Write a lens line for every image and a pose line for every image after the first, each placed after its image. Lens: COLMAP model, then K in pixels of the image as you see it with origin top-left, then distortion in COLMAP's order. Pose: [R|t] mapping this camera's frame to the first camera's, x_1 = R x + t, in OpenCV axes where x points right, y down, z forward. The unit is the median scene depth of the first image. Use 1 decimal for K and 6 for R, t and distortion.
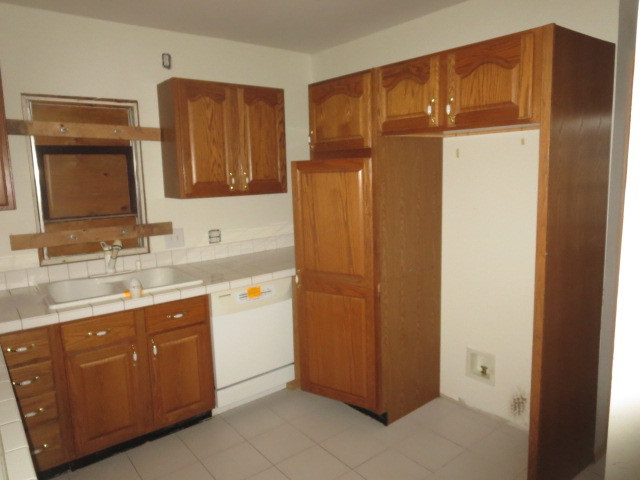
lens RADIAL K [[478.6, 0, 317.5], [0, 478.6, 244.0], [0, 0, 1]] dist [-0.003502, -0.009678]
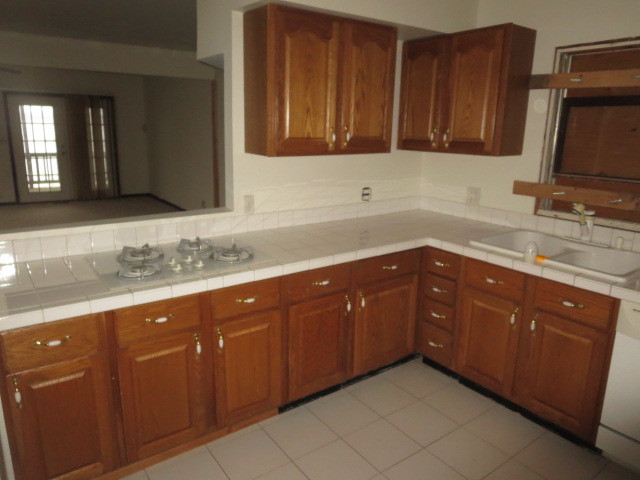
lens RADIAL K [[478.6, 0, 319.4], [0, 478.6, 240.8], [0, 0, 1]] dist [-0.003502, -0.009678]
pose [[-0.091550, 0.252855, -0.963163, 0.531513], [-0.154005, 0.951993, 0.264561, -0.109850], [0.983820, 0.172553, -0.048214, 0.609728]]
